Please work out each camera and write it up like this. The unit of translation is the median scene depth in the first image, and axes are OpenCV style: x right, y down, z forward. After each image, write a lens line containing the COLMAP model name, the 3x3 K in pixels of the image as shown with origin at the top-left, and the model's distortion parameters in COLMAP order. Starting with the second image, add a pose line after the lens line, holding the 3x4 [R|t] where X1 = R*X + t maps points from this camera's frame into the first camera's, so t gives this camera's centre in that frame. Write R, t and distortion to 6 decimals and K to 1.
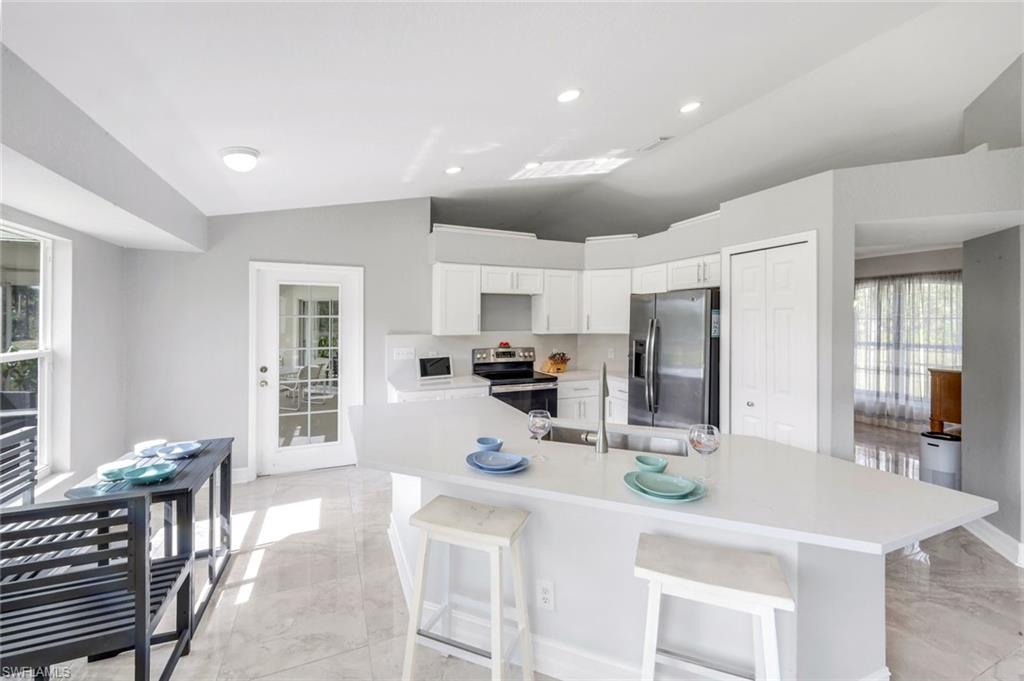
lens RADIAL K [[420.3, 0, 509.3], [0, 420.3, 324.3], [0, 0, 1]] dist [0.001532, 0.000174]
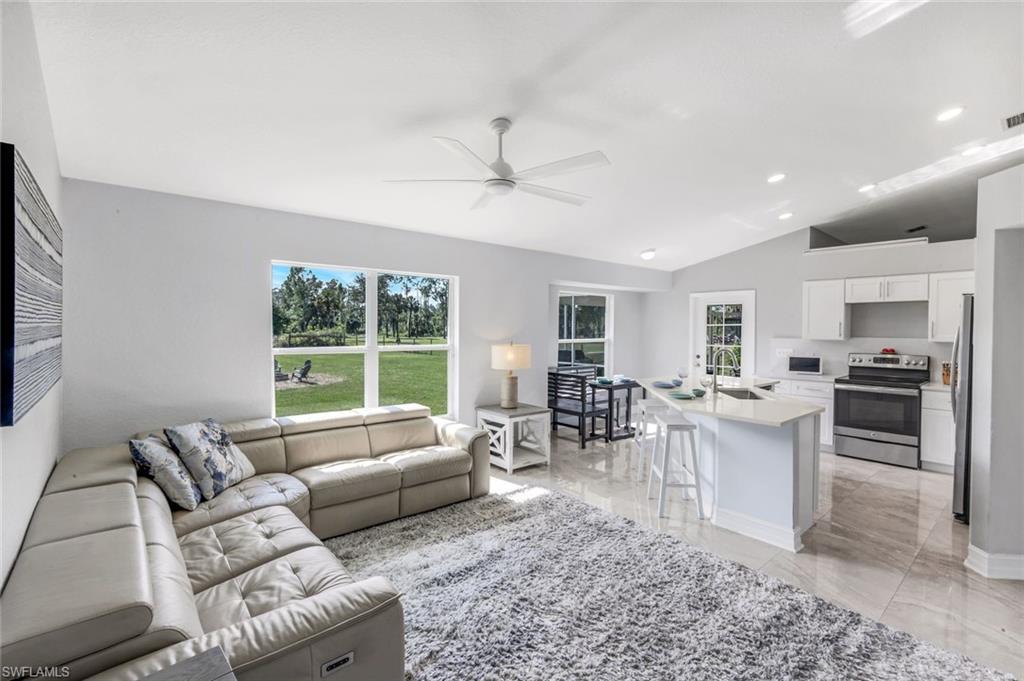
lens RADIAL K [[463.1, 0, 507.5], [0, 463.1, 336.1], [0, 0, 1]] dist [0.000861, 0.000305]
pose [[0.294191, 0.018356, -0.955570, 0.874453], [-0.011355, 0.999812, 0.015710, 0.004674], [0.955679, 0.006229, 0.294344, -0.251807]]
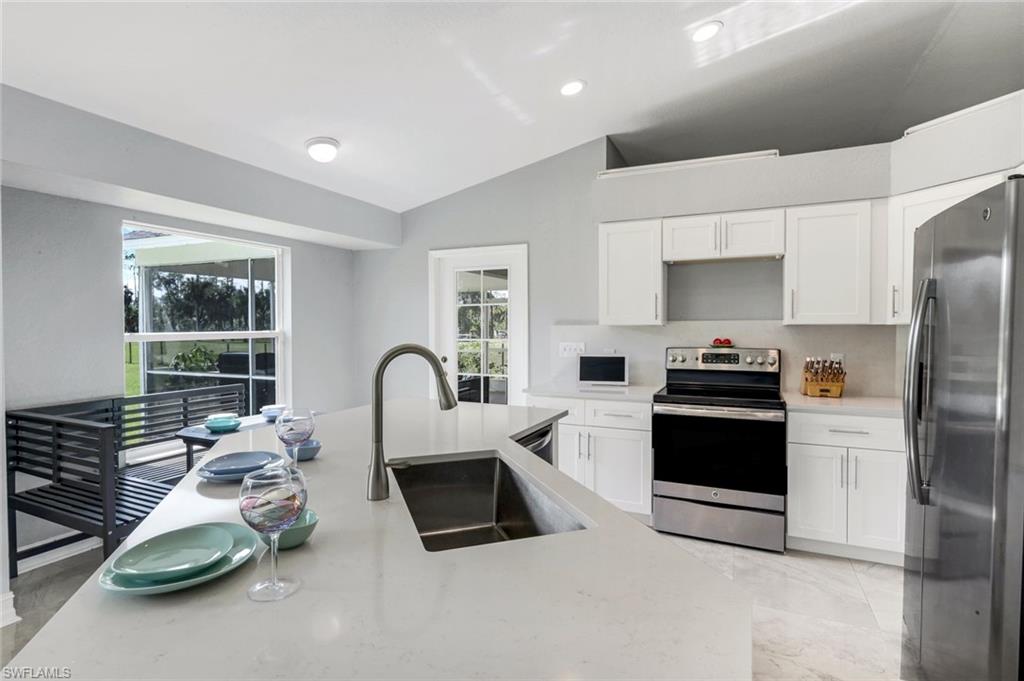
lens RADIAL K [[504.1, 0, 510.3], [0, 504.1, 335.7], [0, 0, 1]] dist [-0.000892, -0.000109]
pose [[0.662073, 0.012323, -0.749338, 0.368682], [-0.001828, 0.999888, 0.014828, 0.030633], [0.749437, -0.008447, 0.662022, 0.300257]]
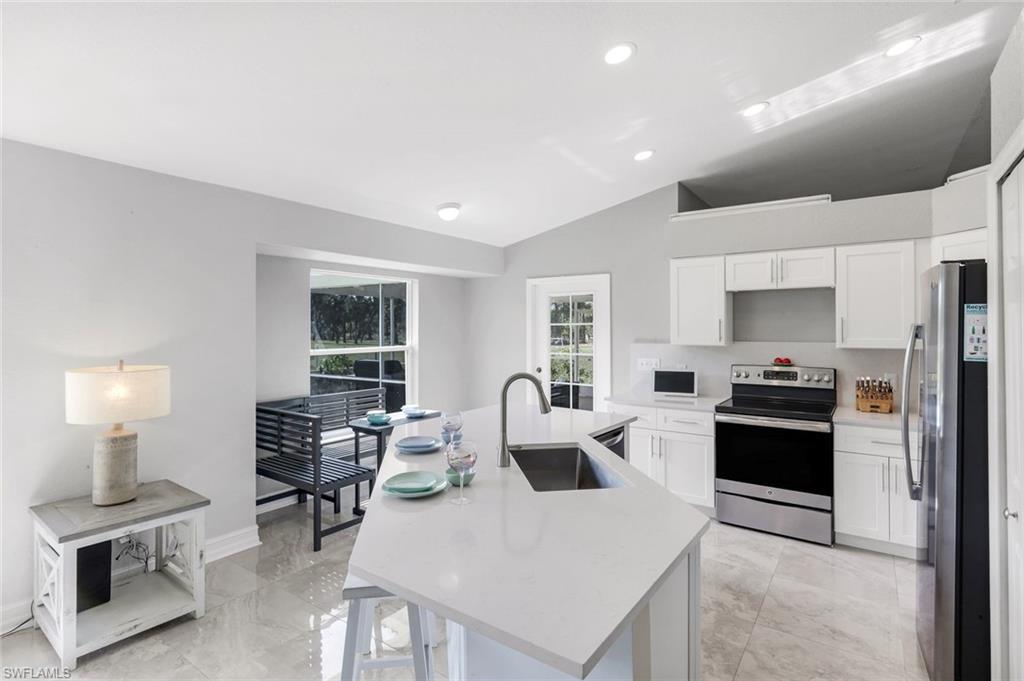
lens RADIAL K [[504.5, 0, 509.4], [0, 504.5, 326.9], [0, 0, 1]] dist [0.002374, -0.000022]
pose [[0.514398, -0.003961, -0.857543, 0.523444], [-0.003949, 0.999968, -0.006988, -0.001810], [0.857543, 0.006981, 0.514366, 0.186495]]
